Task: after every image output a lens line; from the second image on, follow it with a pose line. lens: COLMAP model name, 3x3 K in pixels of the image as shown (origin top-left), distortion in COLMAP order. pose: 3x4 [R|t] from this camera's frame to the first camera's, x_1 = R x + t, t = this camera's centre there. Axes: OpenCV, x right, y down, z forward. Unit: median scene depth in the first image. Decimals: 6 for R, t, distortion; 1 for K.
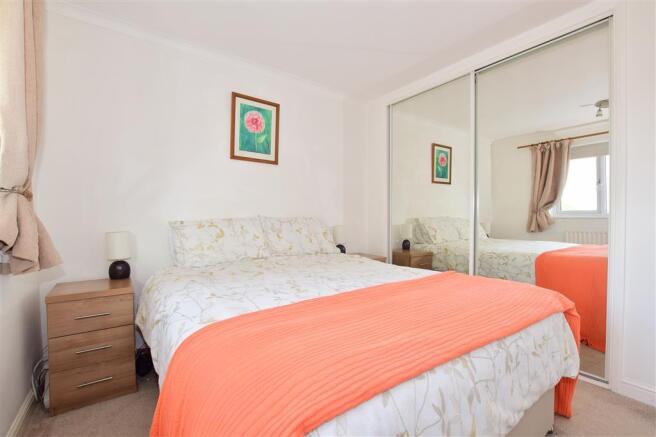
lens RADIAL K [[290.9, 0, 329.8], [0, 290.9, 220.1], [0, 0, 1]] dist [-0.038608, -0.000113]
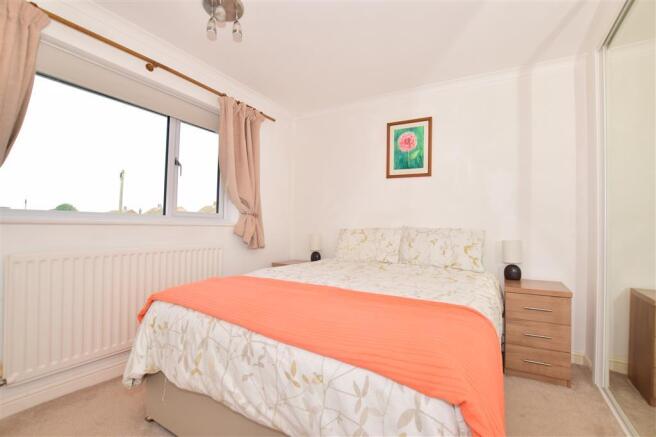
lens RADIAL K [[290.9, 0, 330.4], [0, 290.9, 220.1], [0, 0, 1]] dist [-0.038608, -0.000113]
pose [[0.399061, -0.012934, -0.916833, 0.645662], [-0.031930, 0.999098, -0.027993, 0.002957], [0.916368, 0.040445, 0.398288, 0.299177]]
